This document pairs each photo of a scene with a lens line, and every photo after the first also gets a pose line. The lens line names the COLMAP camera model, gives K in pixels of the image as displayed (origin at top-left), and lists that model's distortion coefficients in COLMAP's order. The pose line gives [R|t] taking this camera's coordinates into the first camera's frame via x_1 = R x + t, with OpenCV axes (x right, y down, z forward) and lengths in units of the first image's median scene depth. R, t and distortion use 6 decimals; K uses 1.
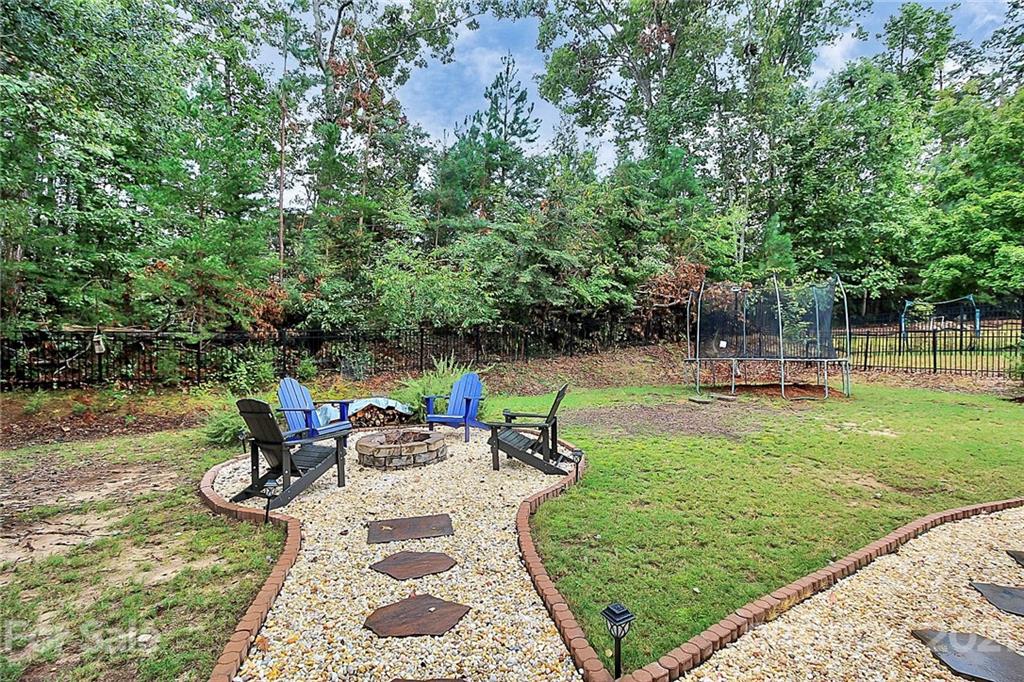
lens RADIAL K [[471.7, 0, 508.0], [0, 471.7, 330.0], [0, 0, 1]] dist [0.001543, -0.015950]
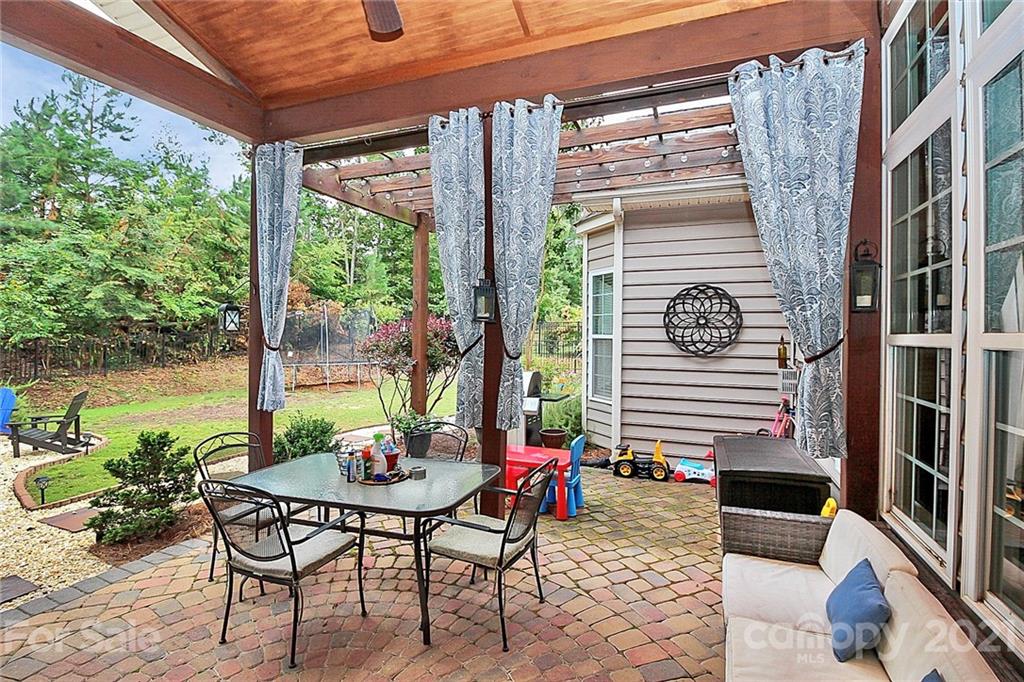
lens RADIAL K [[472.2, 0, 519.2], [0, 472.2, 335.1], [0, 0, 1]] dist [-0.026611, -0.000961]
pose [[0.759093, 0.005296, 0.650961, 0.068100], [-0.007522, 0.999972, 0.000636, -0.023201], [-0.650939, -0.005379, 0.759111, -0.302176]]
